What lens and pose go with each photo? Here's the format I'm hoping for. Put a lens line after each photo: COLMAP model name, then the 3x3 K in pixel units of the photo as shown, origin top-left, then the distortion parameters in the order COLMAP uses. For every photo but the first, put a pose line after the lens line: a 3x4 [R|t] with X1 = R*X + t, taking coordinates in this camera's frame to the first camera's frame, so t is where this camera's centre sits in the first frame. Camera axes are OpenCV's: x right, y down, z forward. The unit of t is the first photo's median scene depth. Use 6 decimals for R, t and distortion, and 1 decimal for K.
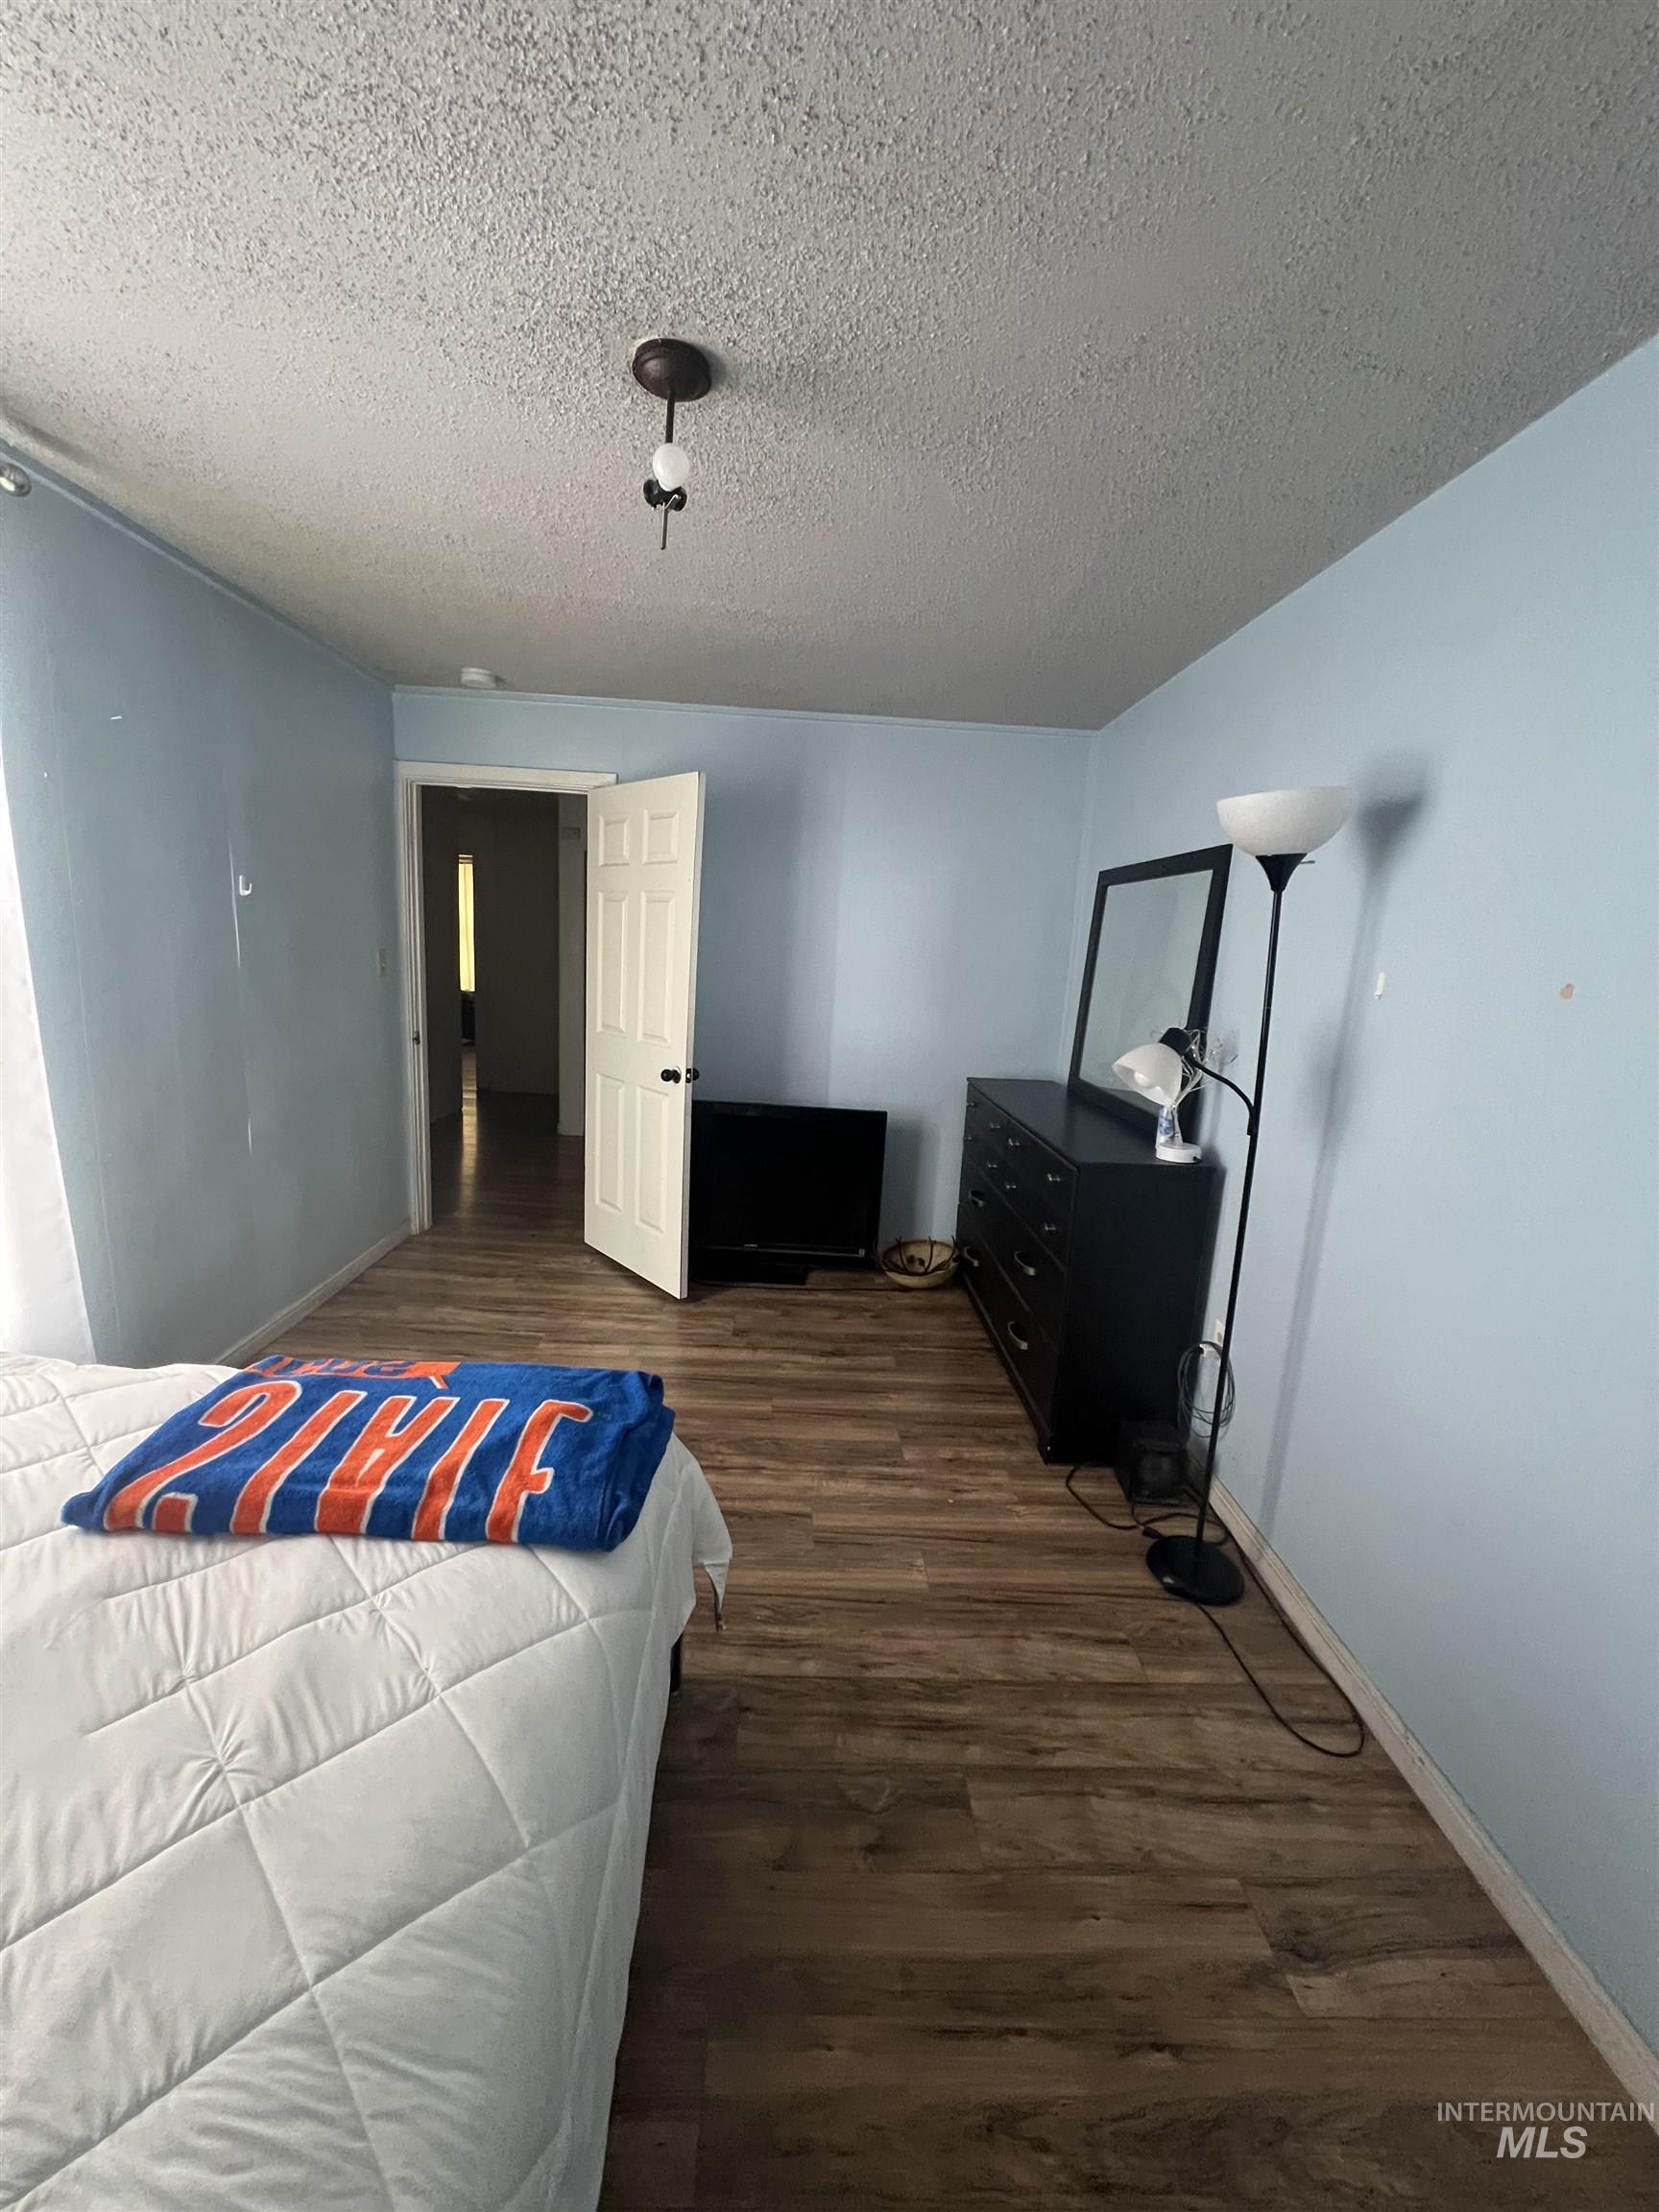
lens RADIAL K [[879.7, 0, 822.4], [0, 879.7, 1098.2], [0, 0, 1]] dist [0.000023, 0.000069]
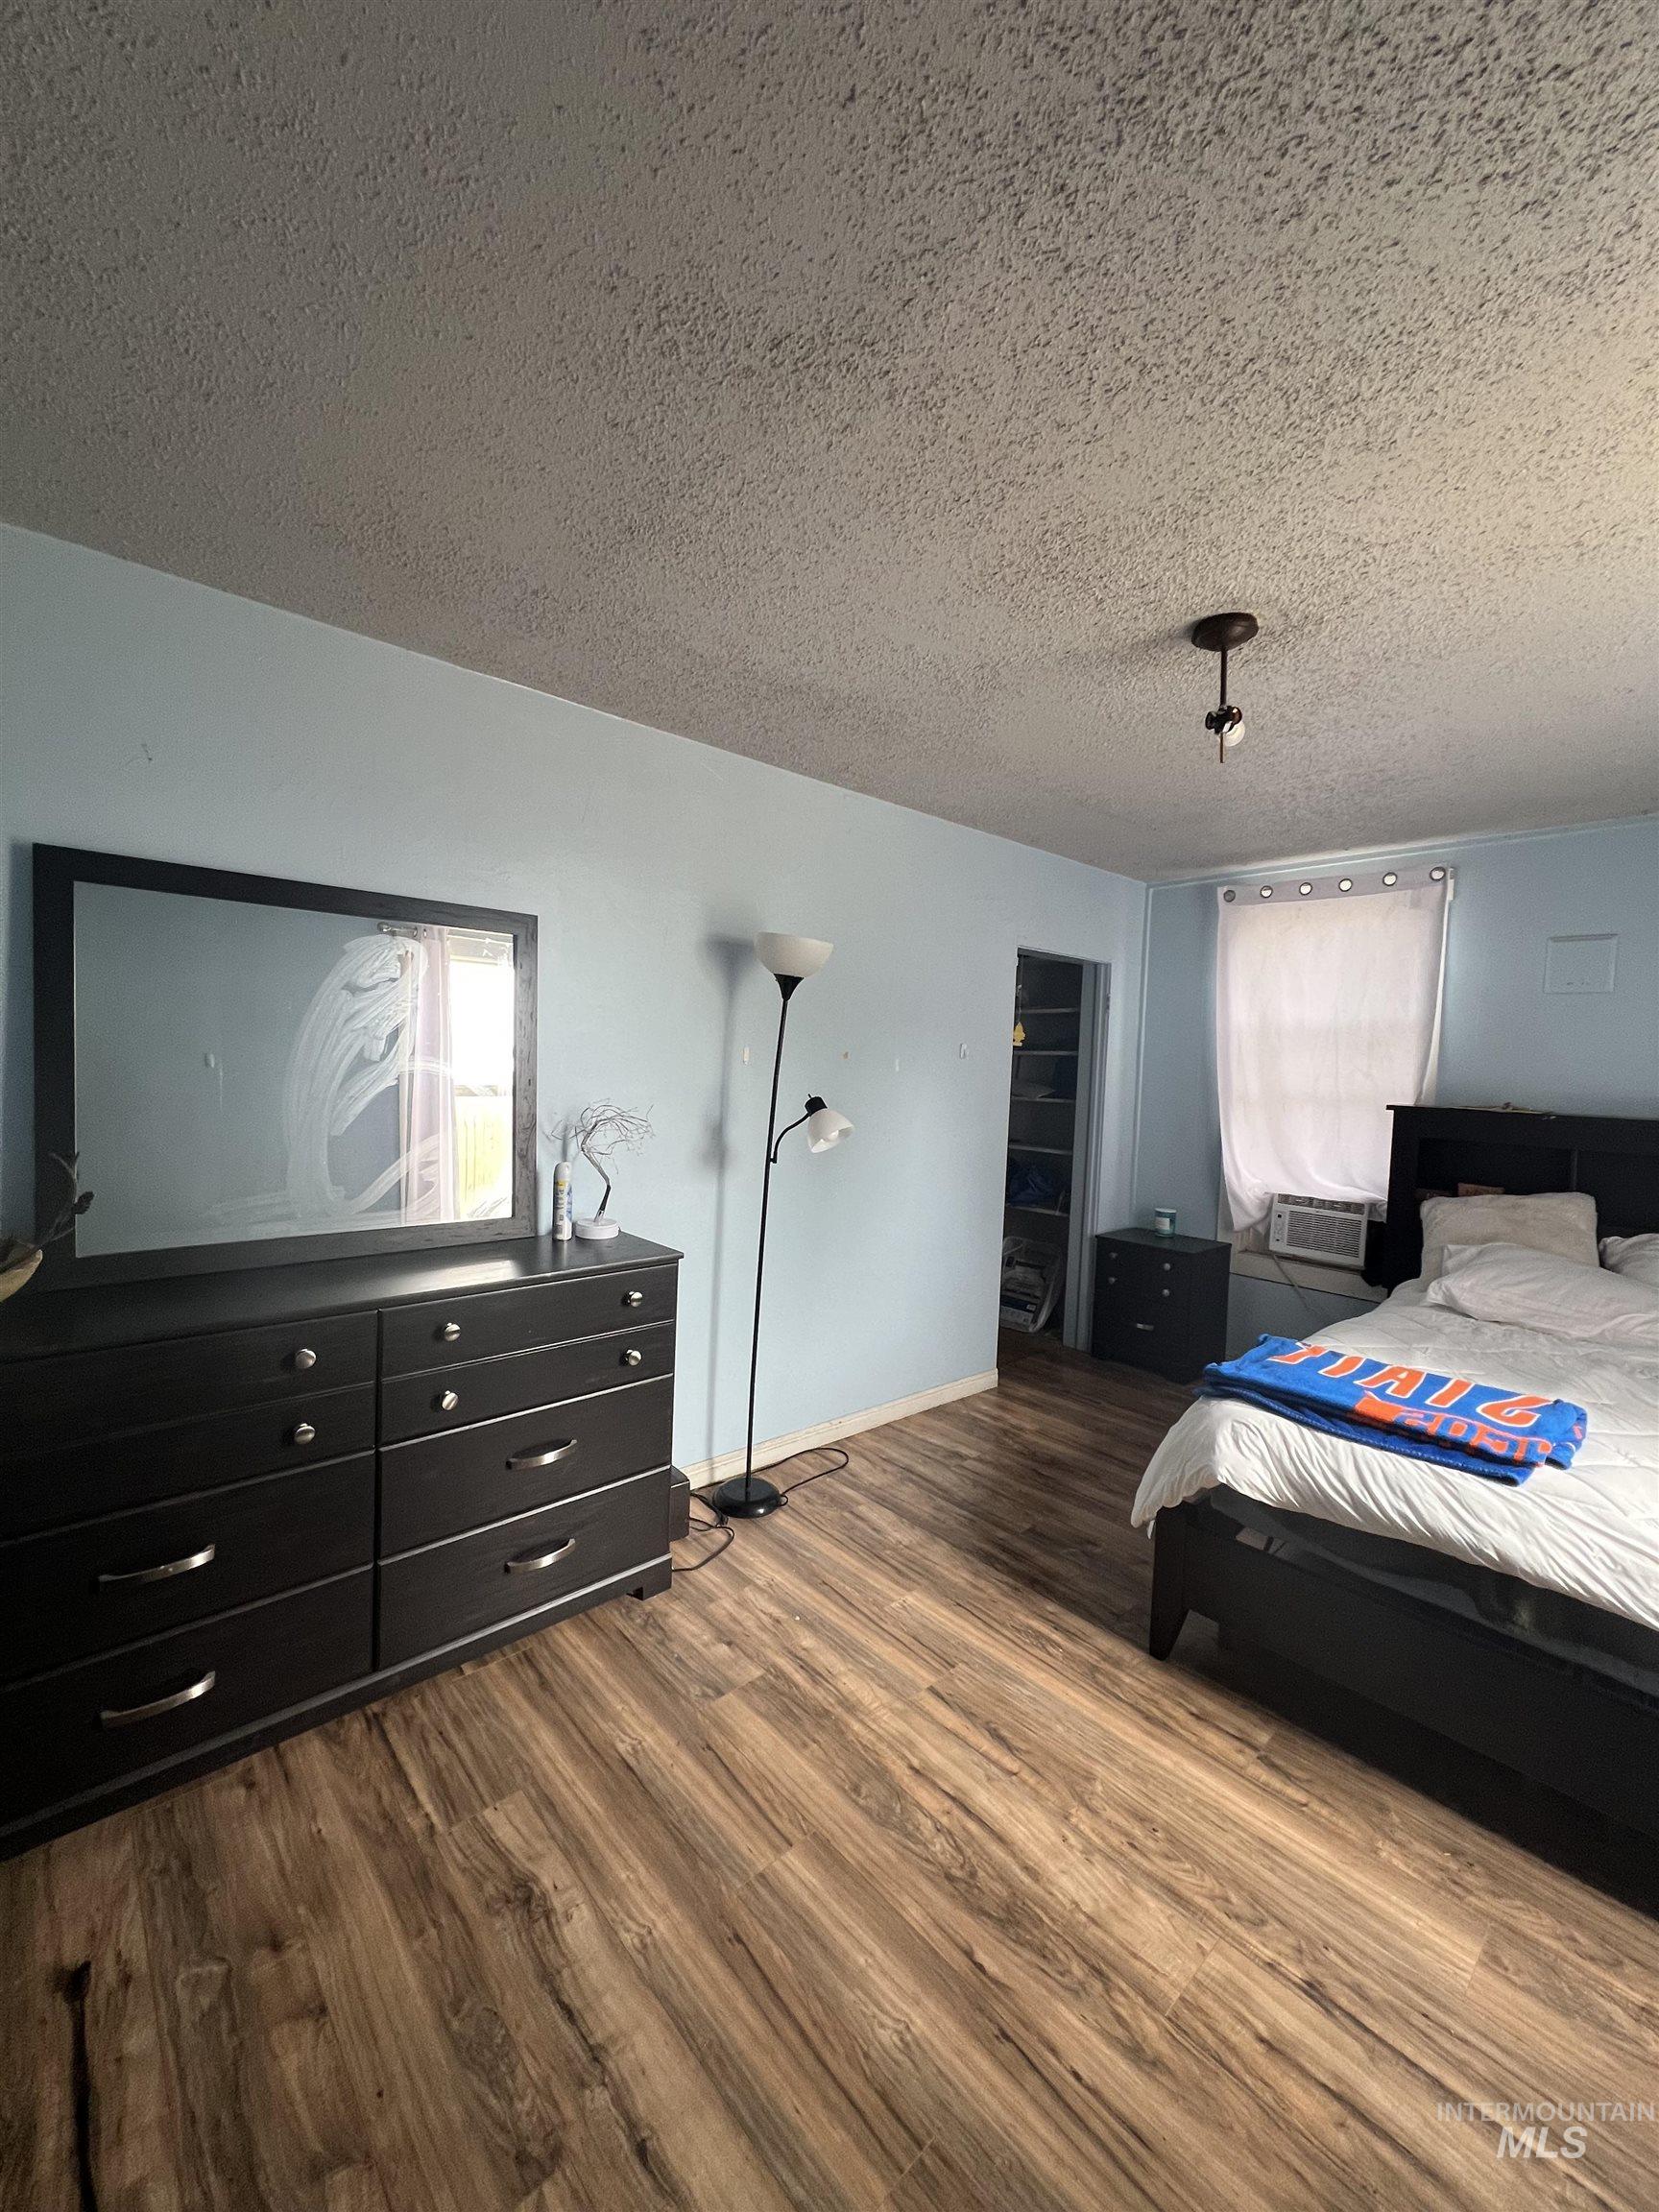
lens RADIAL K [[883.2, 0, 823.3], [0, 883.2, 1102.4], [0, 0, 1]] dist [-0.003139, 0.000394]
pose [[-0.644177, -0.122256, 0.755043, -0.517949], [0.057216, 0.976675, 0.206958, -0.281133], [-0.762734, 0.176518, -0.622157, 1.449677]]
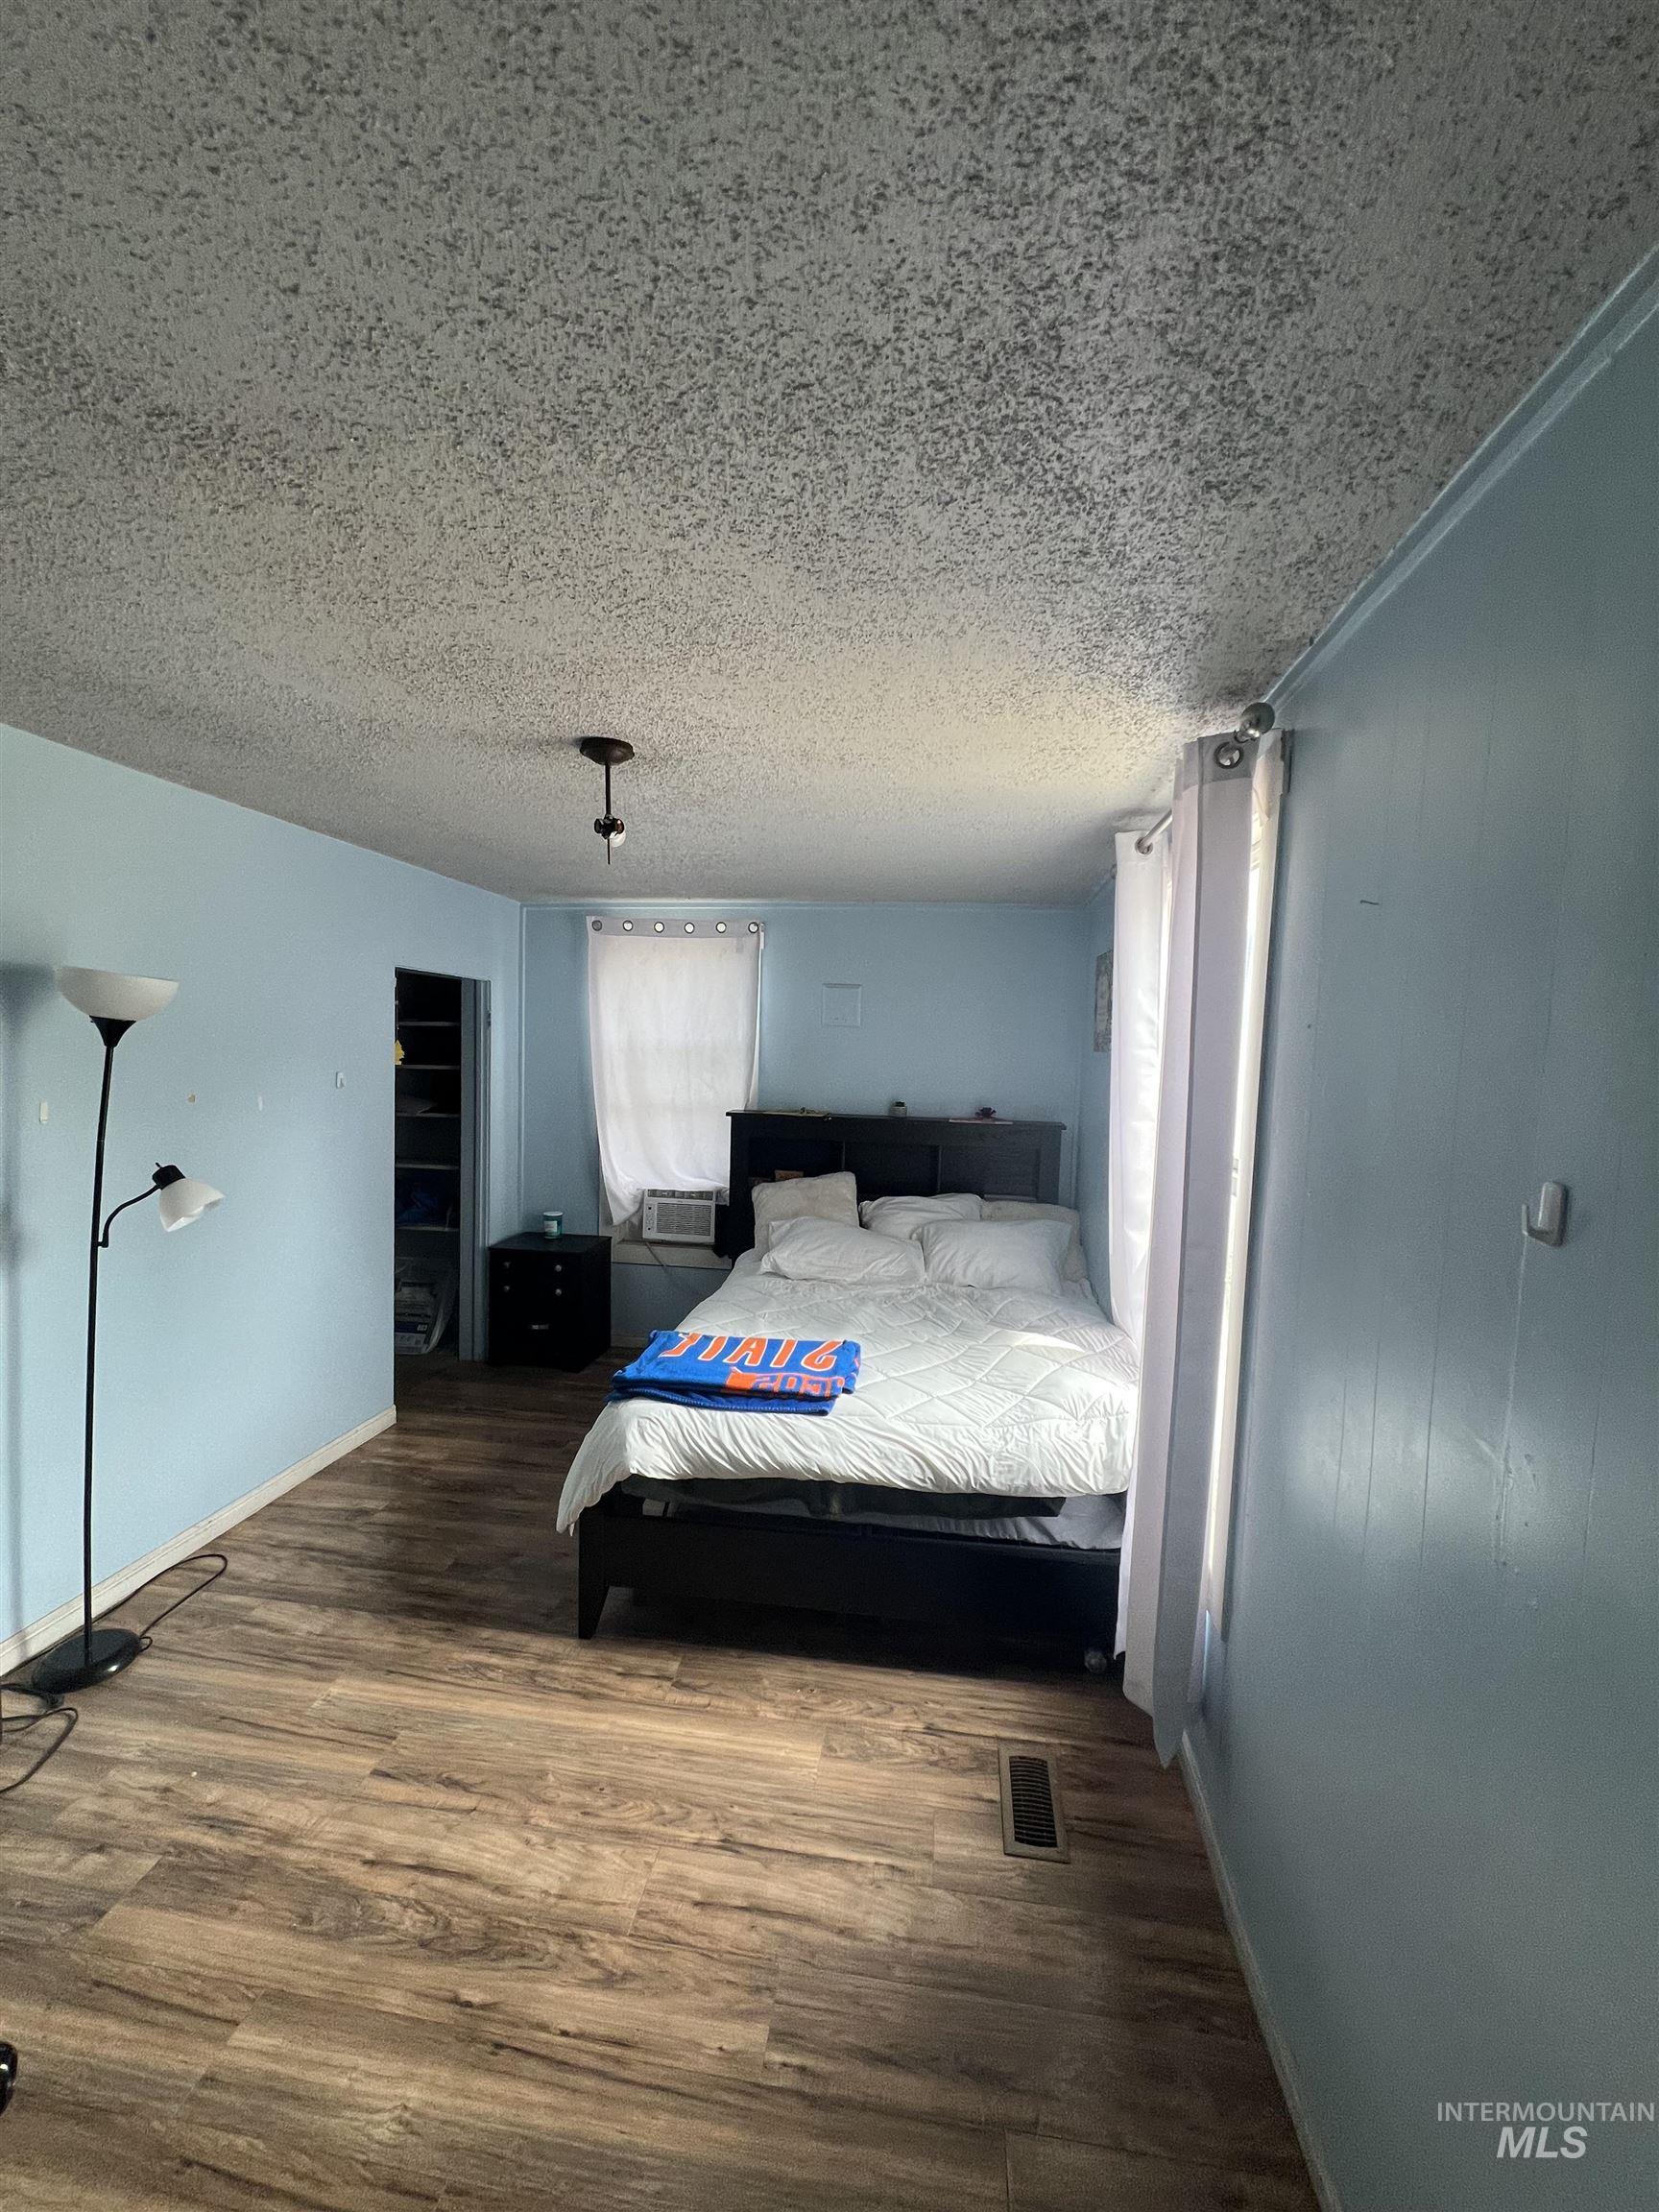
lens RADIAL K [[883.2, 0, 825.9], [0, 883.2, 1100.6], [0, 0, 1]] dist [-0.003139, 0.000394]
pose [[-0.982253, -0.099336, 0.159098, -0.503067], [-0.059193, 0.969065, 0.239603, -0.390032], [-0.177977, 0.225933, -0.957747, 1.521493]]
